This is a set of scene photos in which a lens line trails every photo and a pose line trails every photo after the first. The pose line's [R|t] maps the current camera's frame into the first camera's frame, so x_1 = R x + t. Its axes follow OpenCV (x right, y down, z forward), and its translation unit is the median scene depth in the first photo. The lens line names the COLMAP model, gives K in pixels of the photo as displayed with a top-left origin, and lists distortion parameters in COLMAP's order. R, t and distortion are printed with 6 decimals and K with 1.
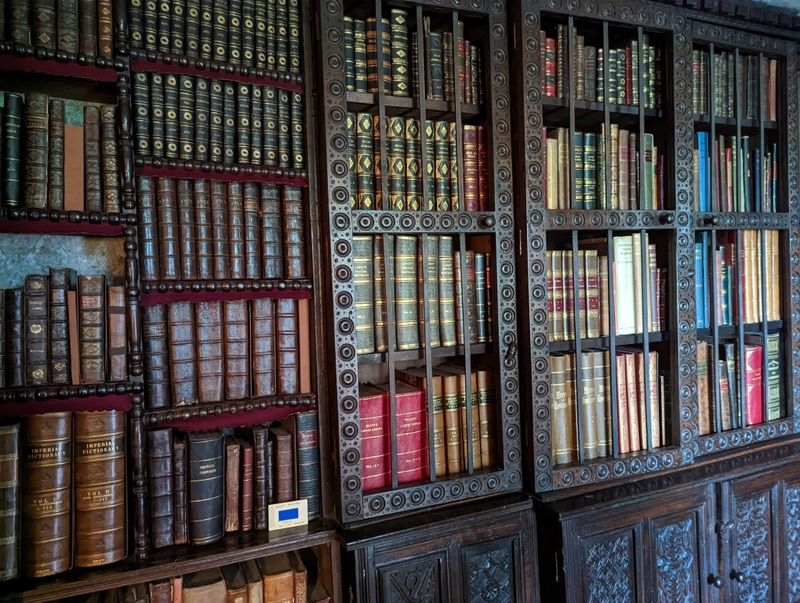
lens RADIAL K [[555.9, 0, 401.8], [0, 555.9, 297.1], [0, 0, 1]] dist [0.061152, -0.067090]
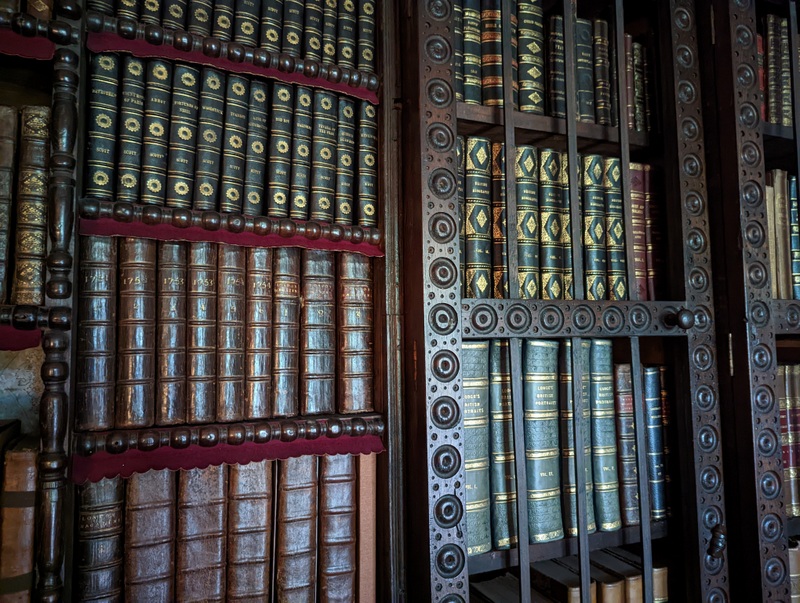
lens RADIAL K [[561.0, 0, 397.8], [0, 561.0, 310.5], [0, 0, 1]] dist [0.049271, -0.063930]
pose [[0.999381, 0.020187, -0.028828, -0.136608], [-0.022560, 0.996167, -0.084512, -0.093466], [0.027012, 0.085110, 0.996005, 0.424141]]
